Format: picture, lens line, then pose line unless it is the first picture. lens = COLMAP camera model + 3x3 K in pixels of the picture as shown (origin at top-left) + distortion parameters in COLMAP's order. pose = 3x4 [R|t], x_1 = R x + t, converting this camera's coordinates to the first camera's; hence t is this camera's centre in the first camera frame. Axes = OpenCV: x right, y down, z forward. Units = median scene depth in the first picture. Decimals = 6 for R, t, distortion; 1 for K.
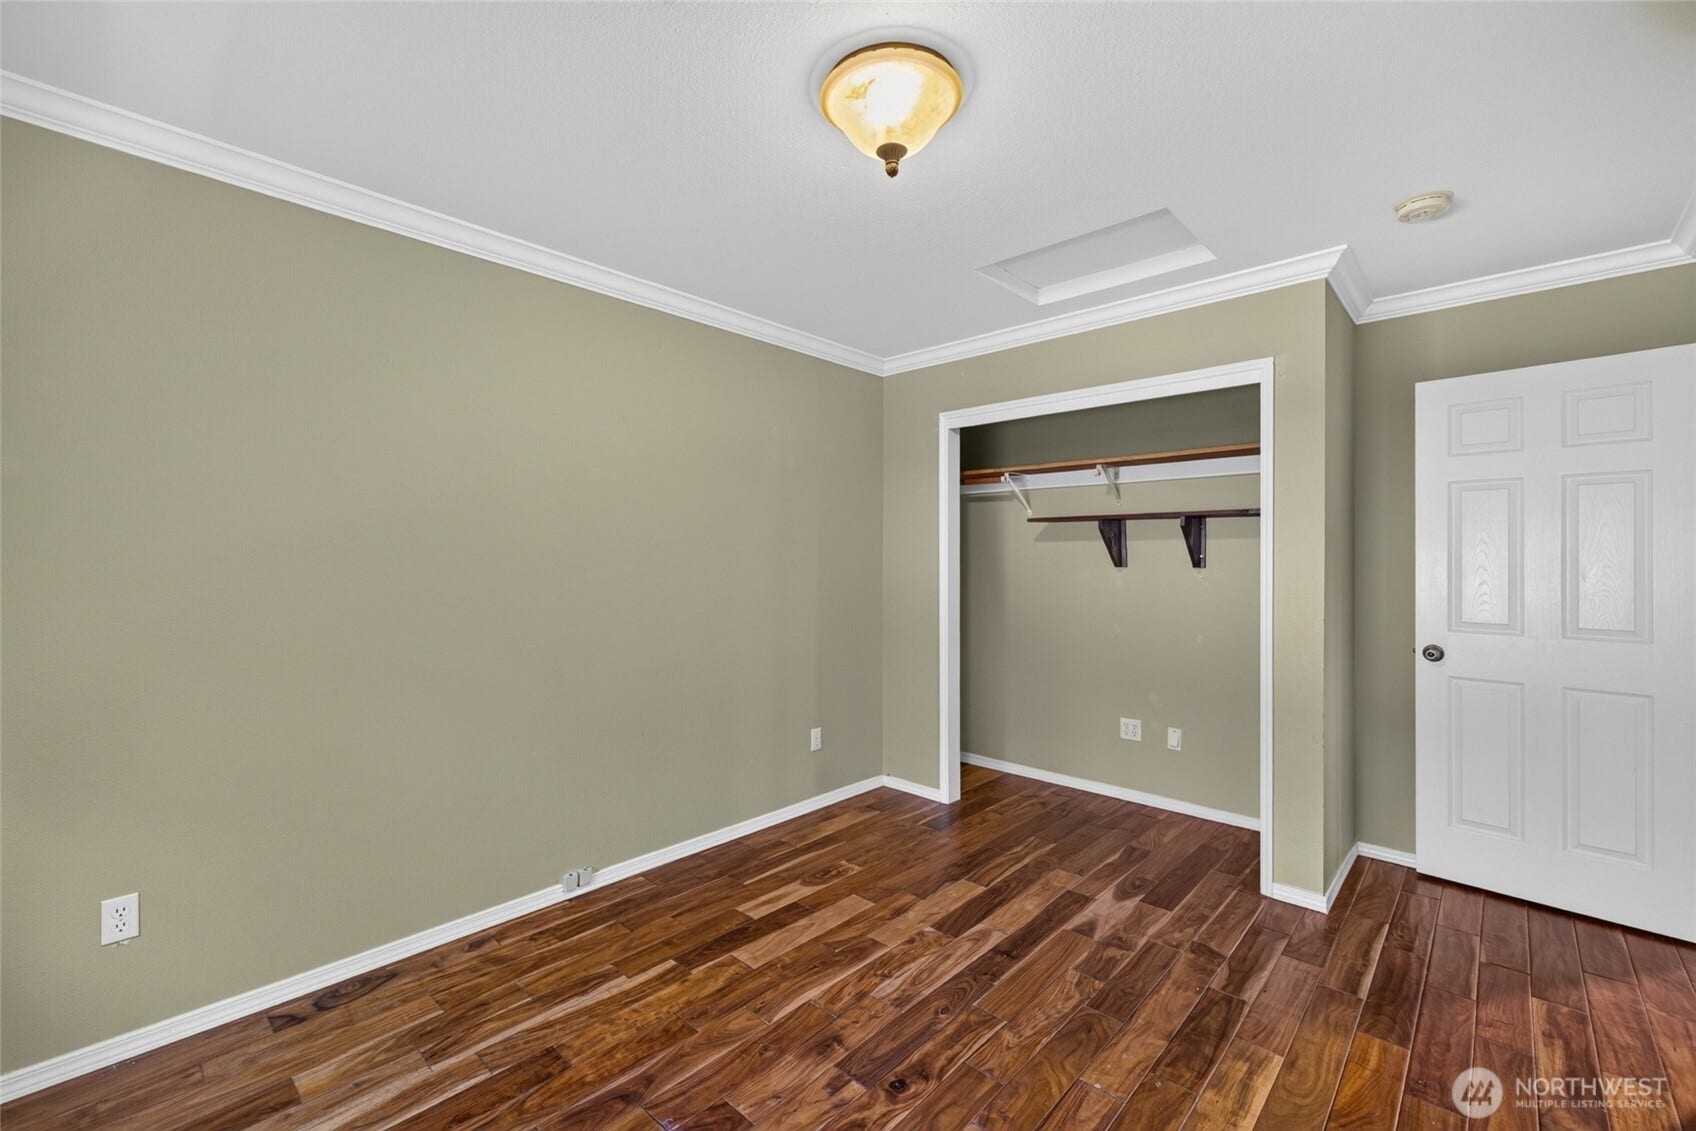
lens RADIAL K [[712.9, 0, 859.7], [0, 712.9, 558.5], [0, 0, 1]] dist [0.001127, 0.000163]
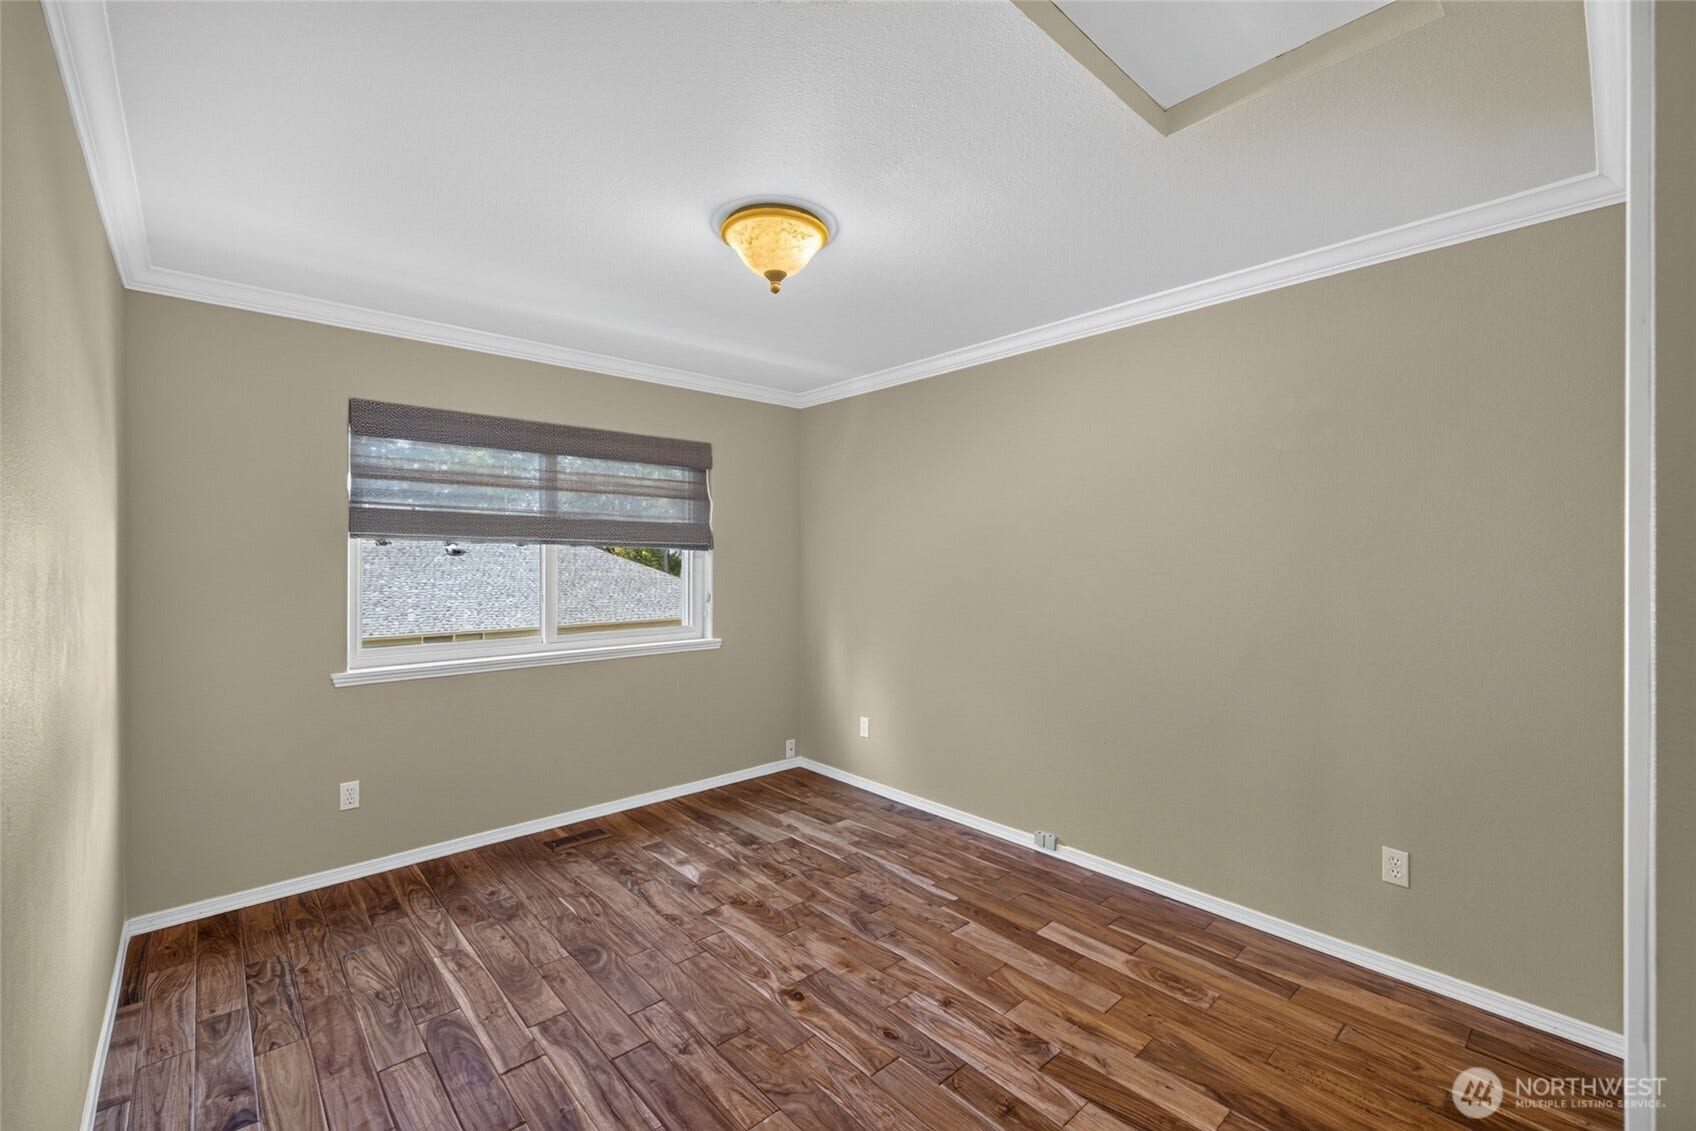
lens RADIAL K [[712.9, 0, 859.8], [0, 712.9, 563.8], [0, 0, 1]] dist [0.001127, 0.000163]
pose [[-0.088823, 0.006464, -0.996026, 0.986246], [0.000254, 0.999979, 0.006467, -0.040311], [0.996047, 0.000322, -0.088823, 0.911739]]
